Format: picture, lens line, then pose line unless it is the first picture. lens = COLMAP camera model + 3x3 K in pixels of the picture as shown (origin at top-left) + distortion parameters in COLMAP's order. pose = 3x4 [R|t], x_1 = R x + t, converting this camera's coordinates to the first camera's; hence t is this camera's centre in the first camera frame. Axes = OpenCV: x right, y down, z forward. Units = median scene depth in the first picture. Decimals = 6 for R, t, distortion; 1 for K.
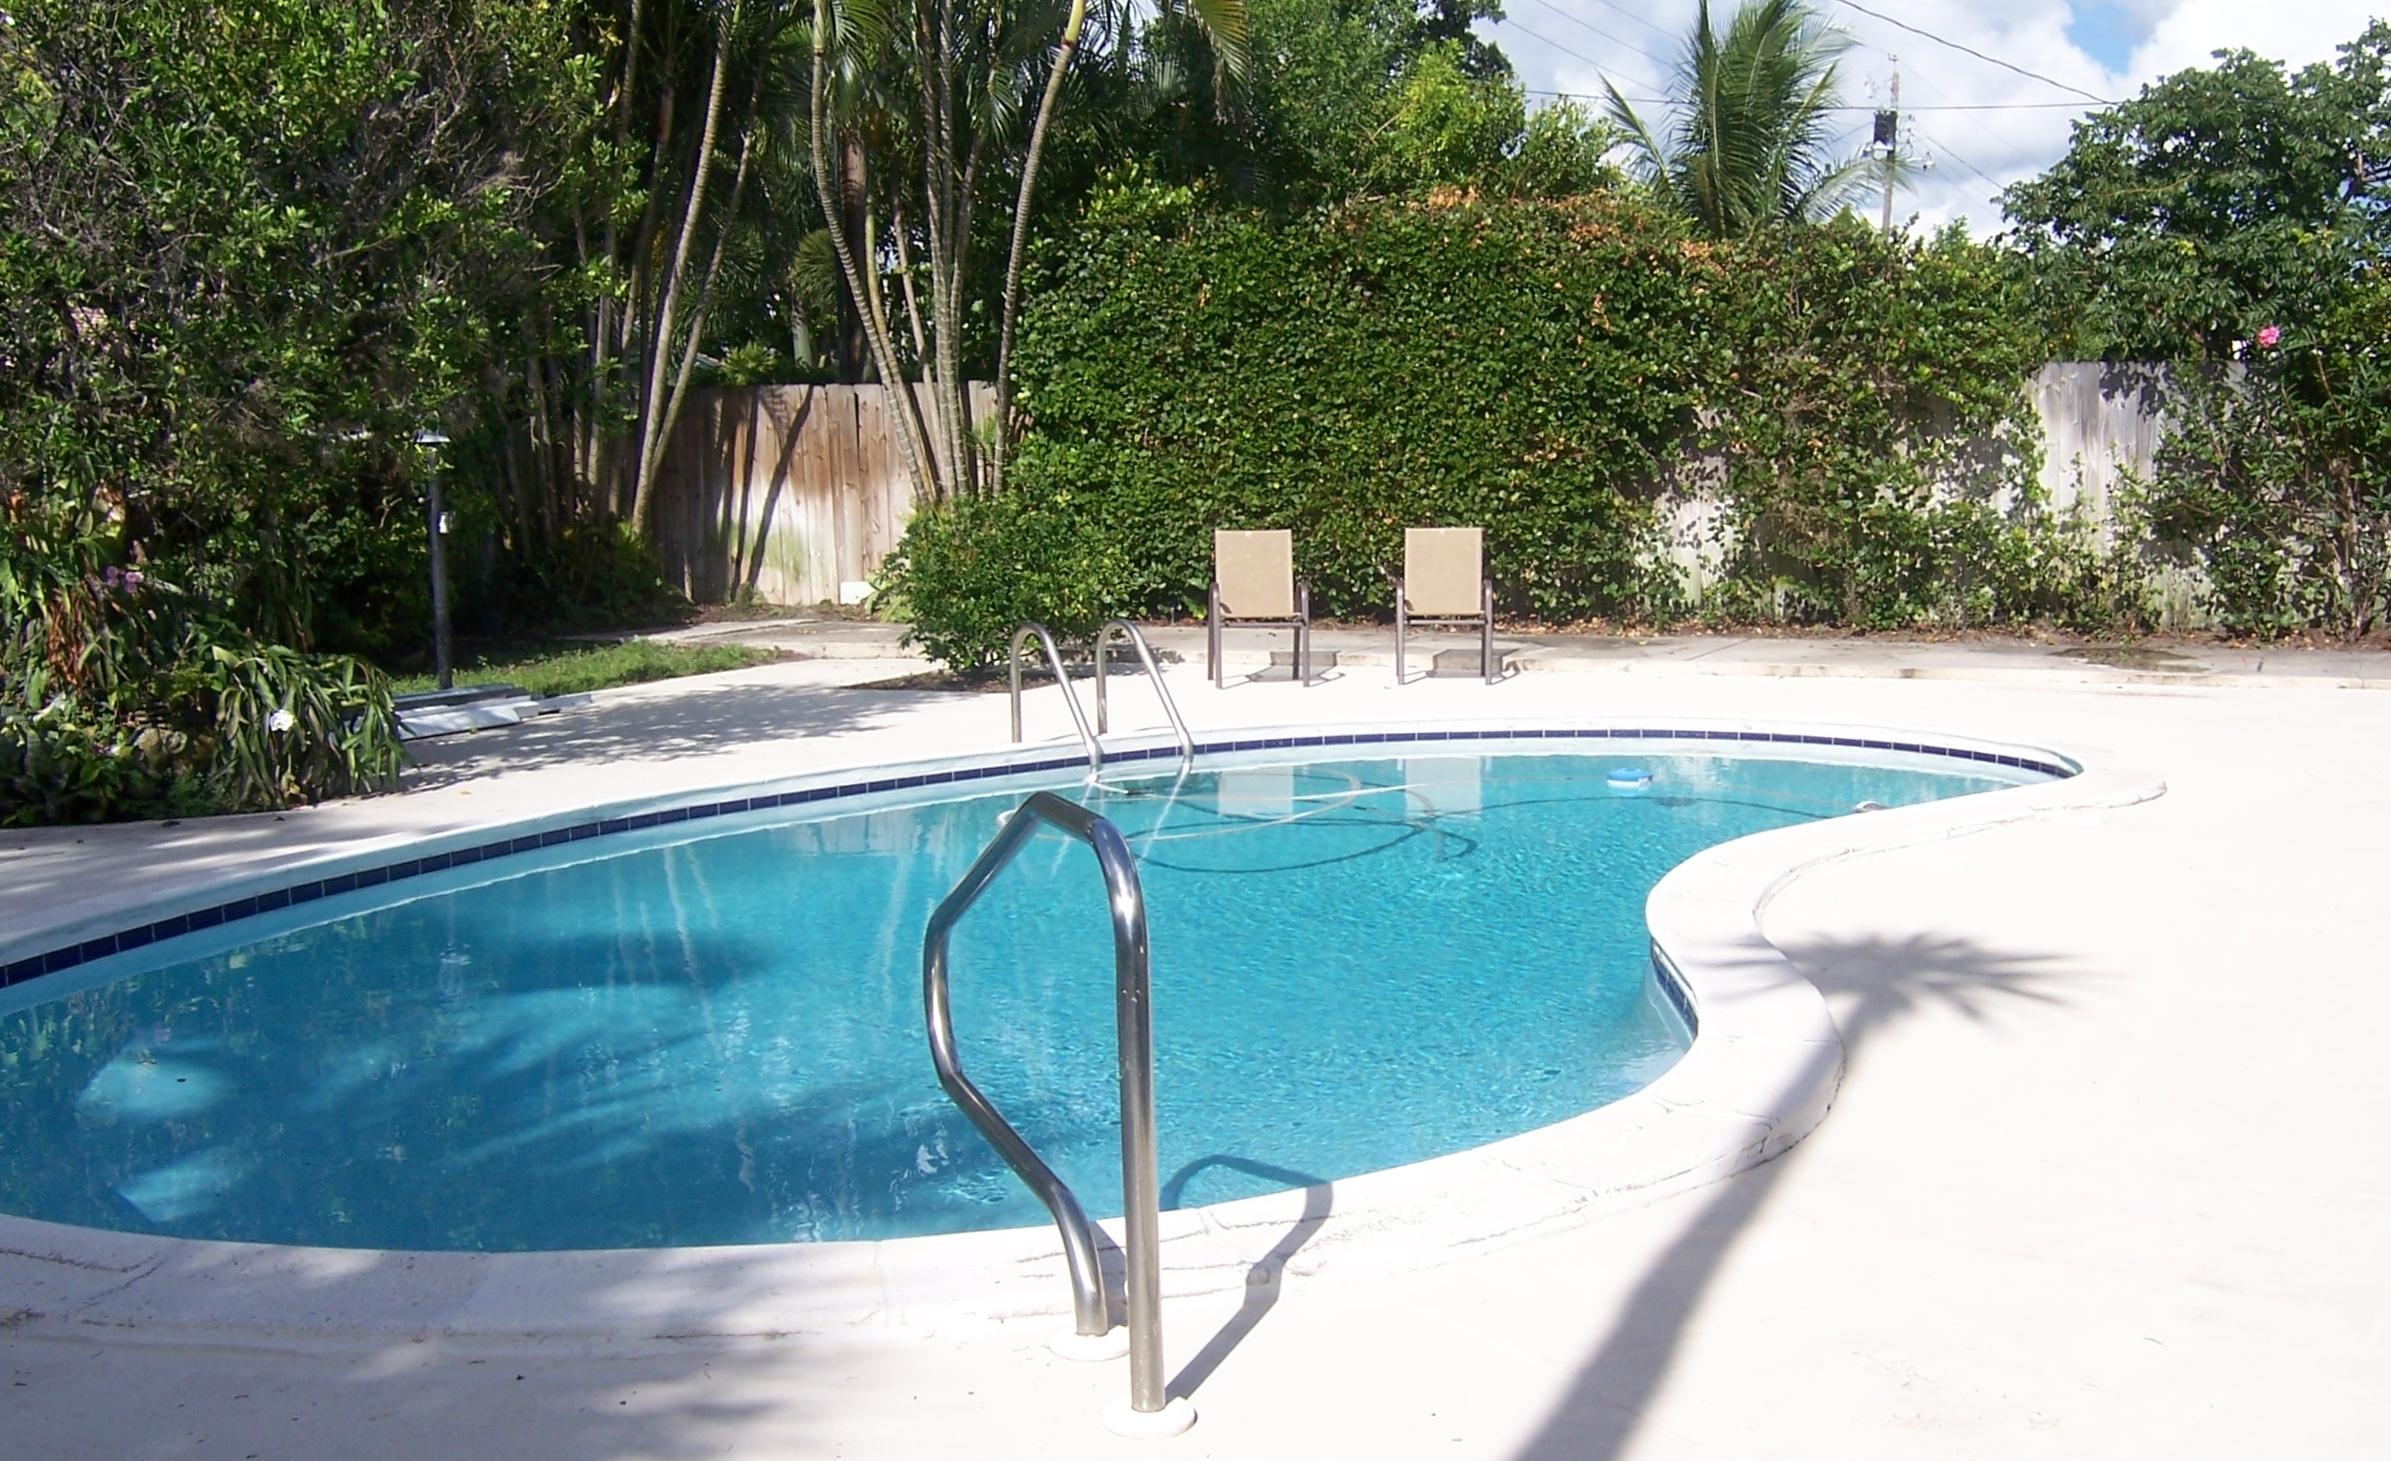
lens RADIAL K [[2554.0, 0, 1199.2], [0, 2554.0, 781.1], [0, 0, 1]] dist [-0.102458, 0.179053]
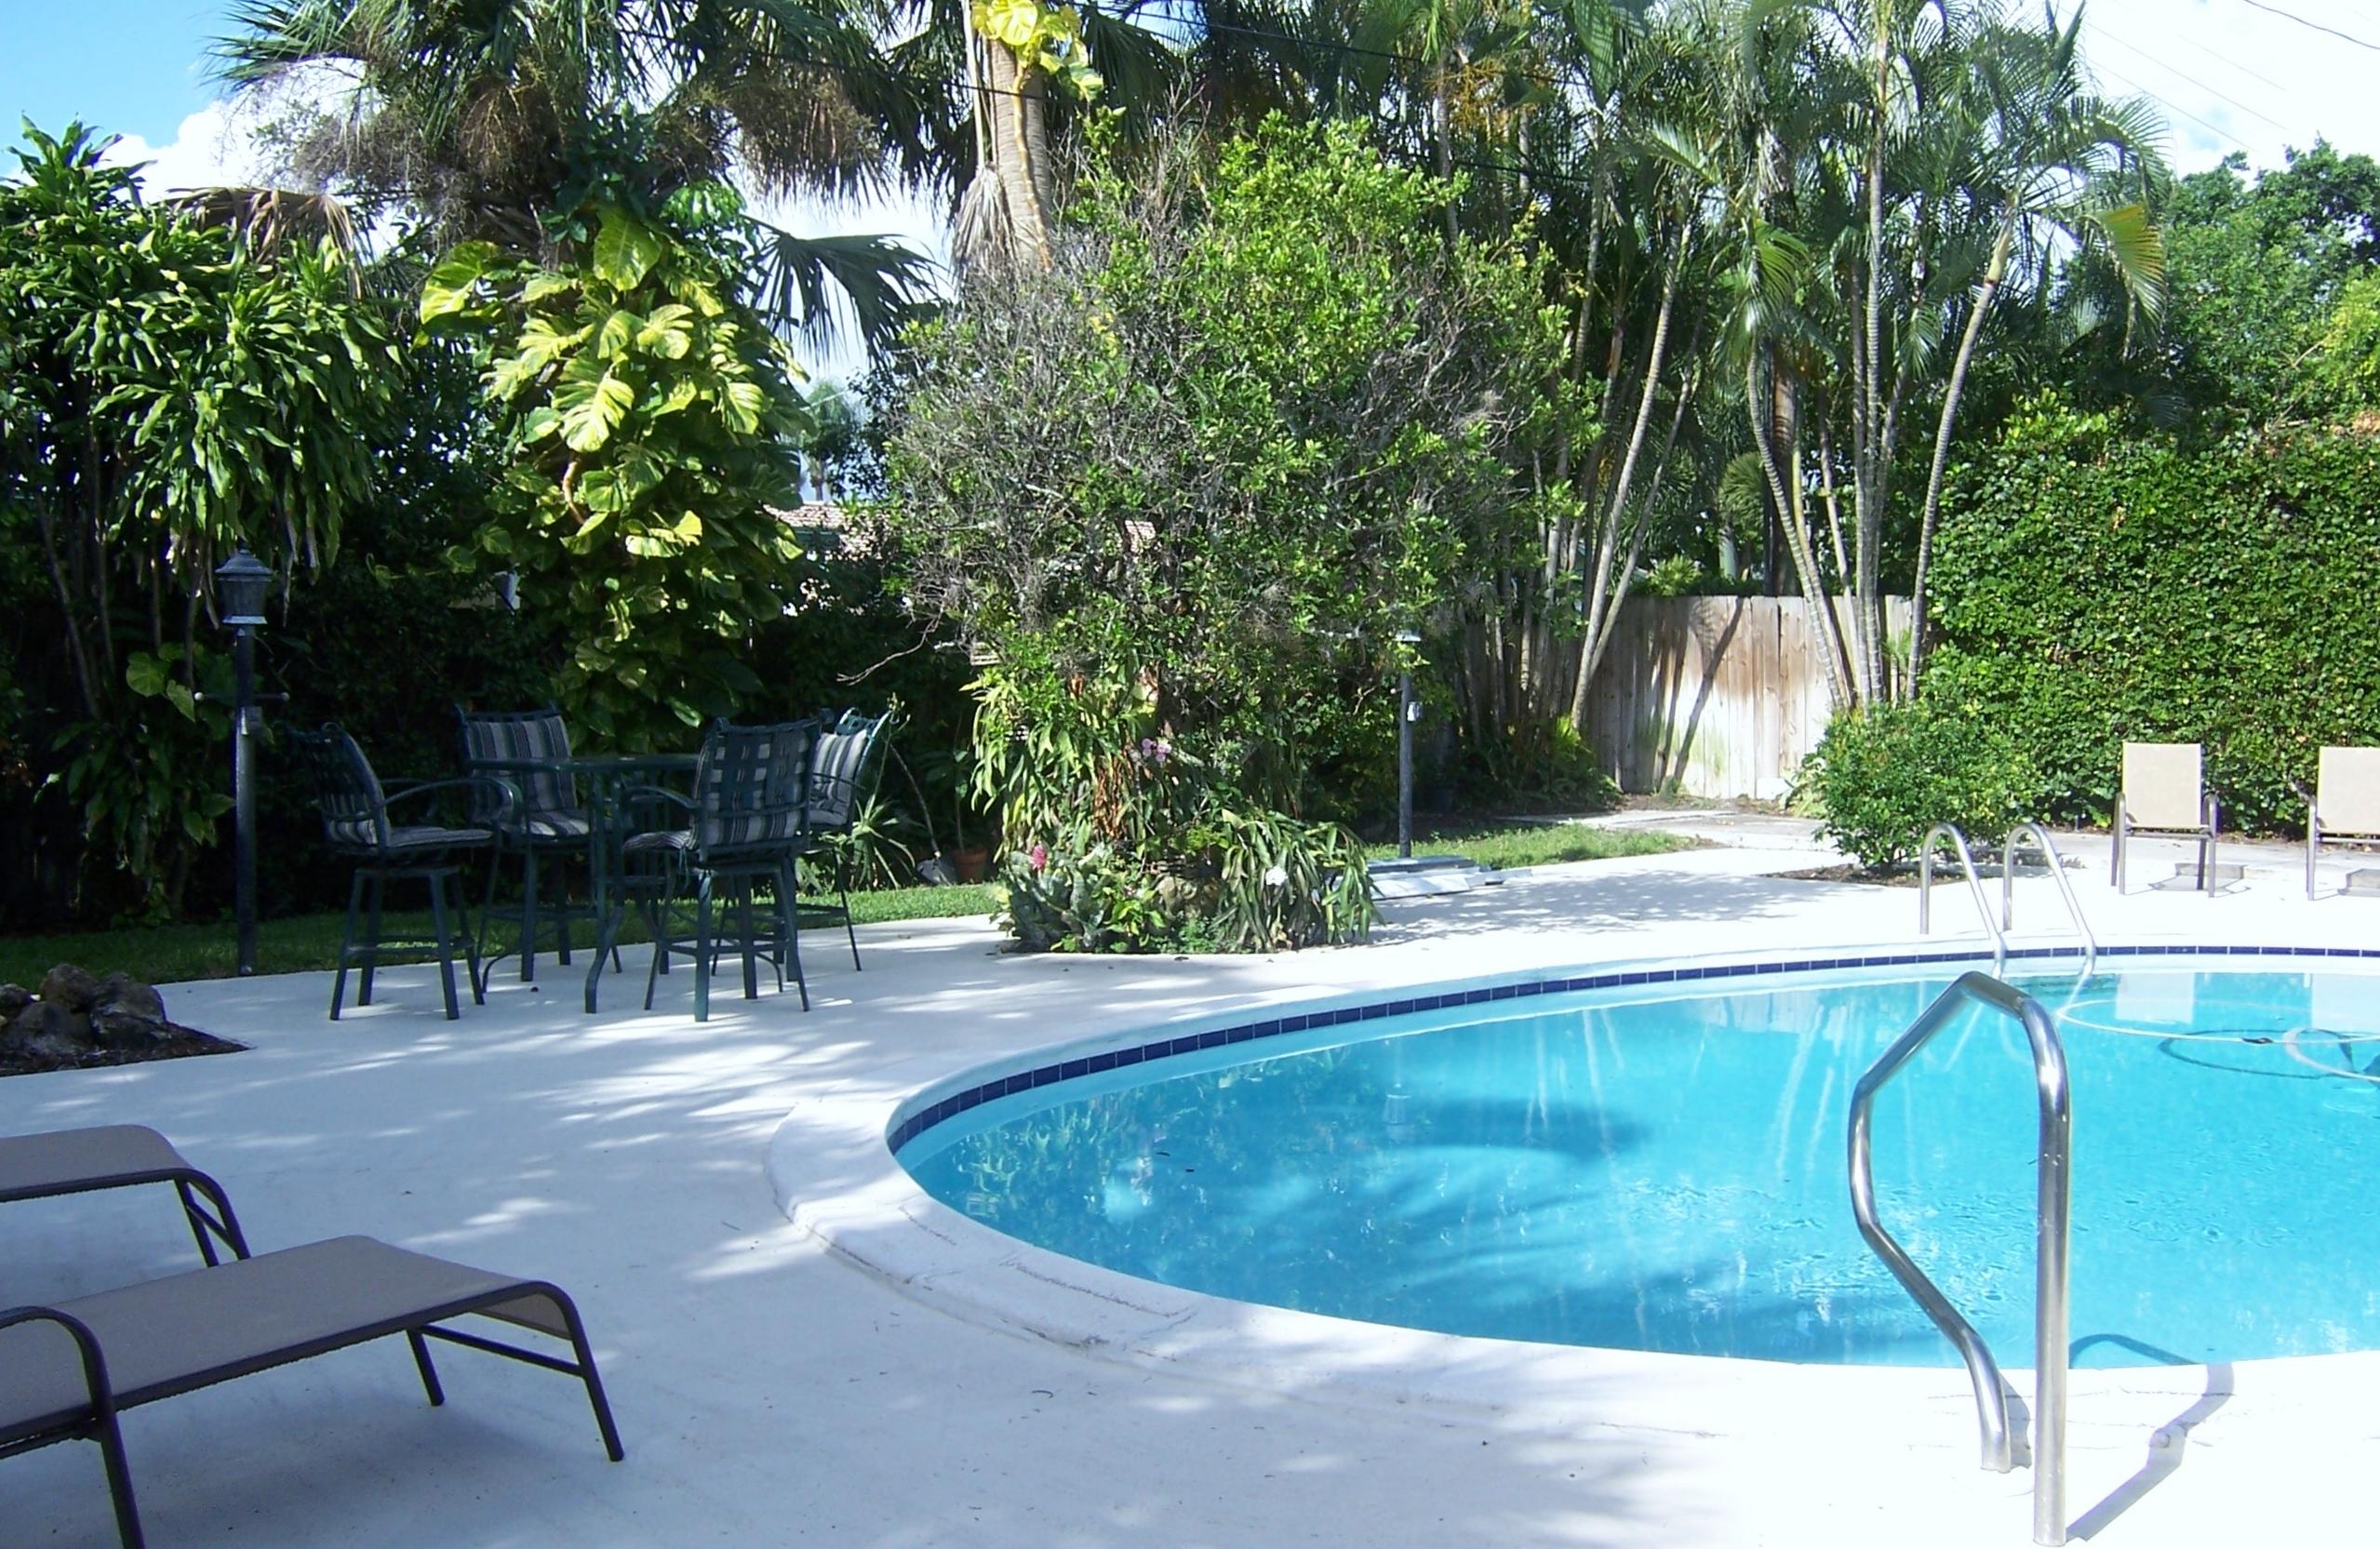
lens RADIAL K [[2396.9, 0, 1195.9], [0, 2396.9, 756.8], [0, 0, 1]] dist [-0.140963, 0.212730]
pose [[0.933902, 0.035193, -0.355792, -0.004997], [-0.065589, 0.995119, -0.073732, 0.003245], [0.351461, 0.092195, 0.931652, -0.028535]]
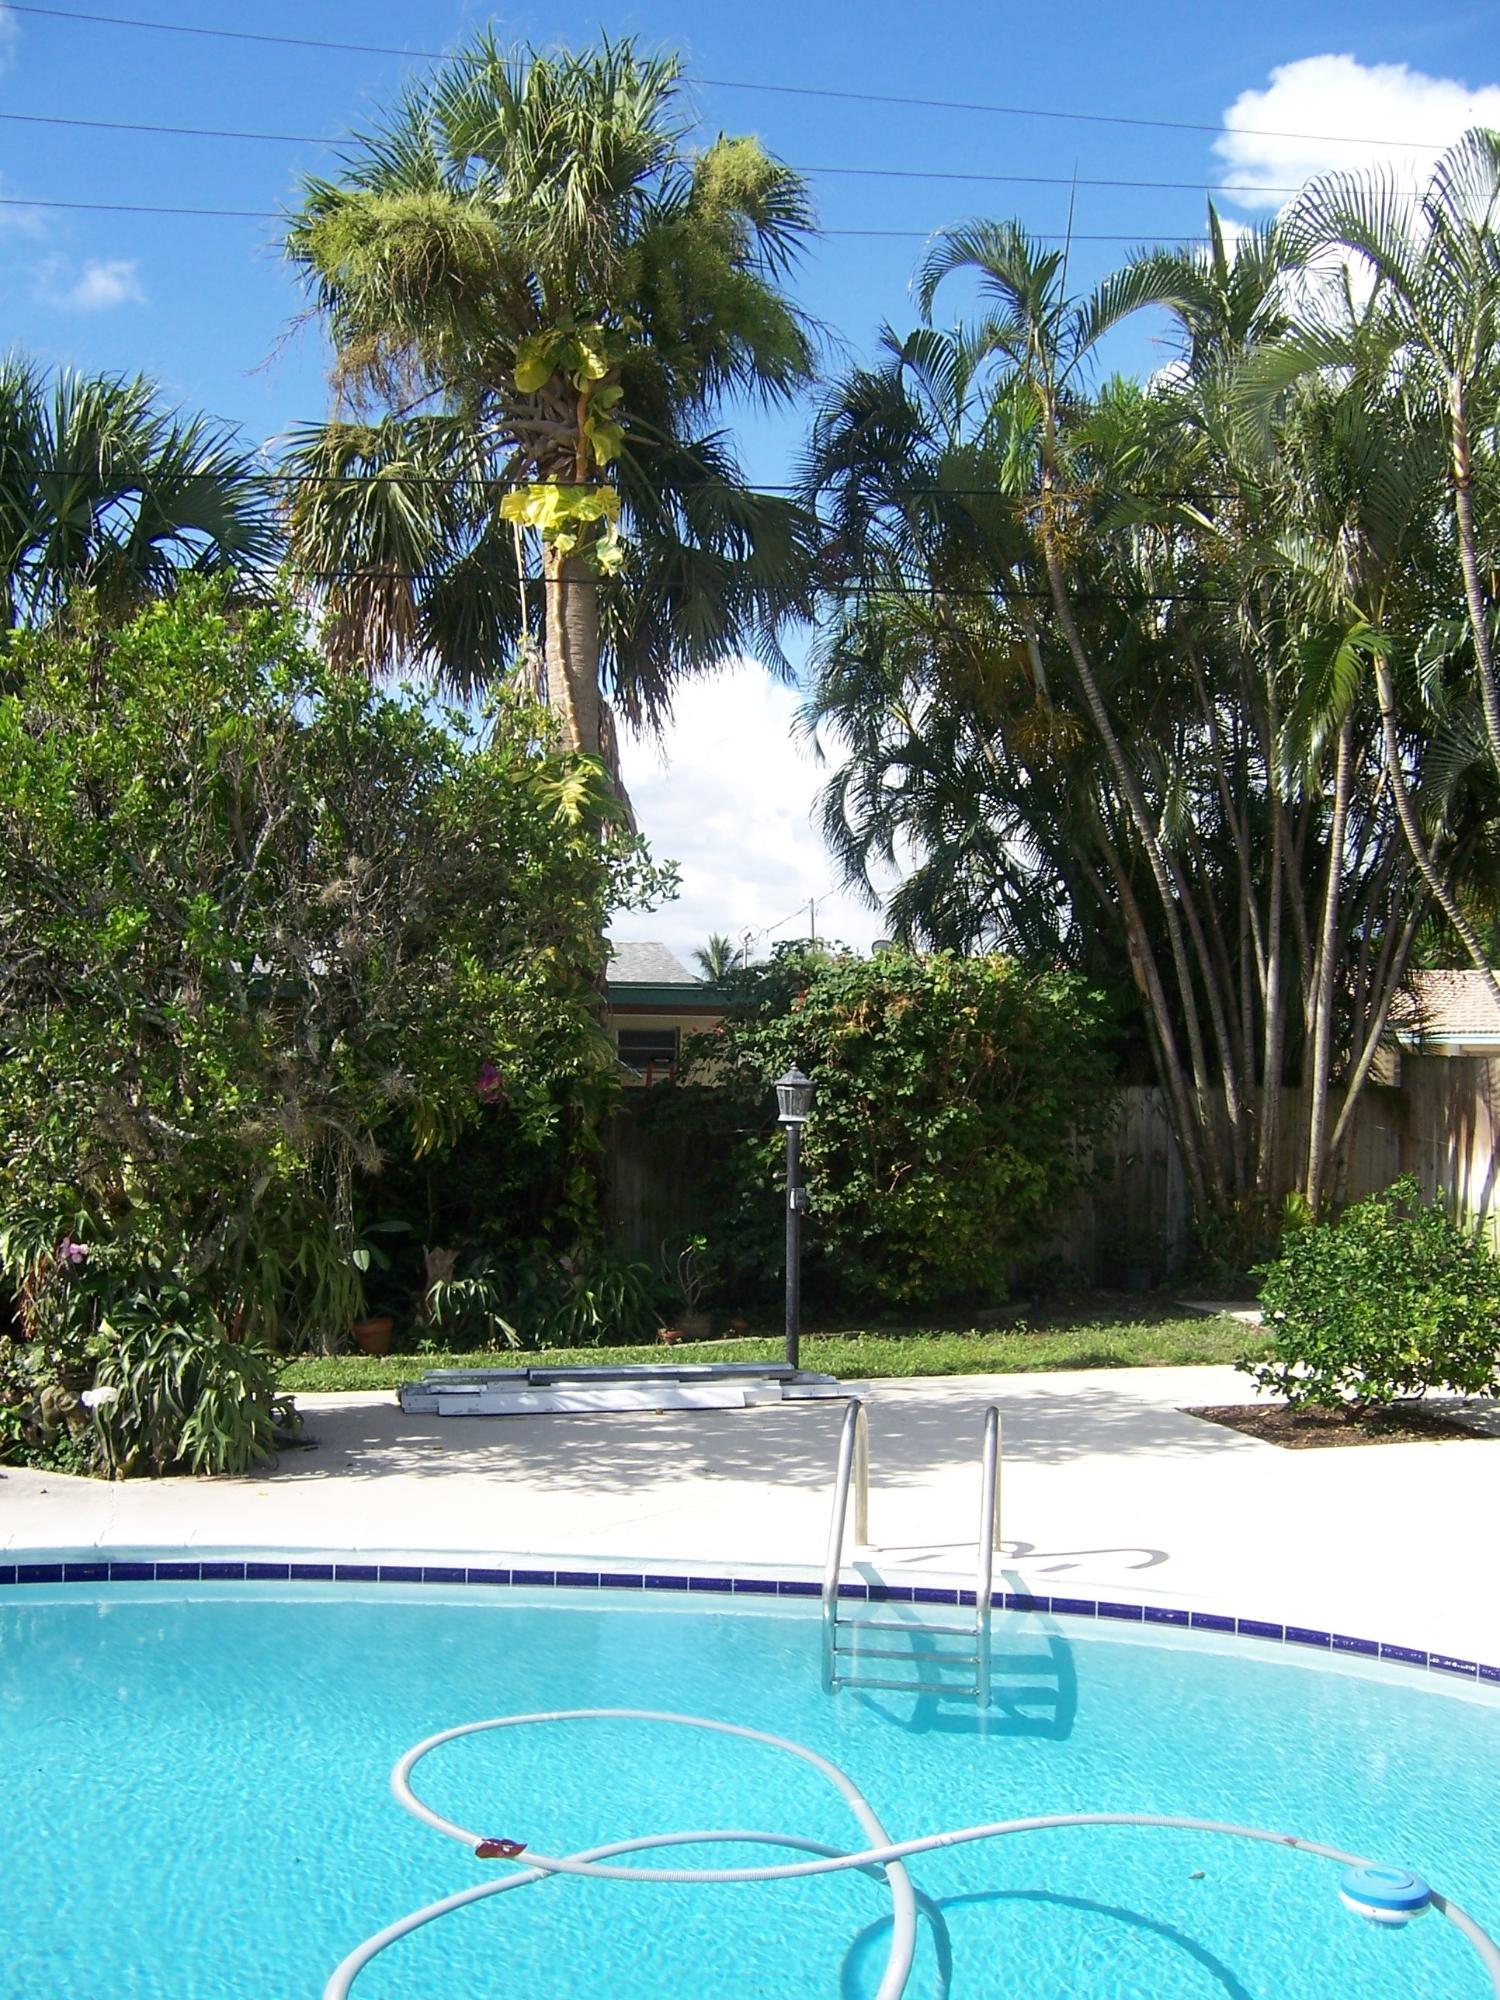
lens RADIAL K [[2024.3, 0, 745.6], [0, 2024.3, 1003.6], [0, 0, 1]] dist [-0.138125, 0.221418]
pose [[0.645235, -0.002693, -0.763980, 0.297562], [-0.117524, 0.987741, -0.102739, -0.086638], [0.754891, 0.156076, 0.637008, 0.415707]]
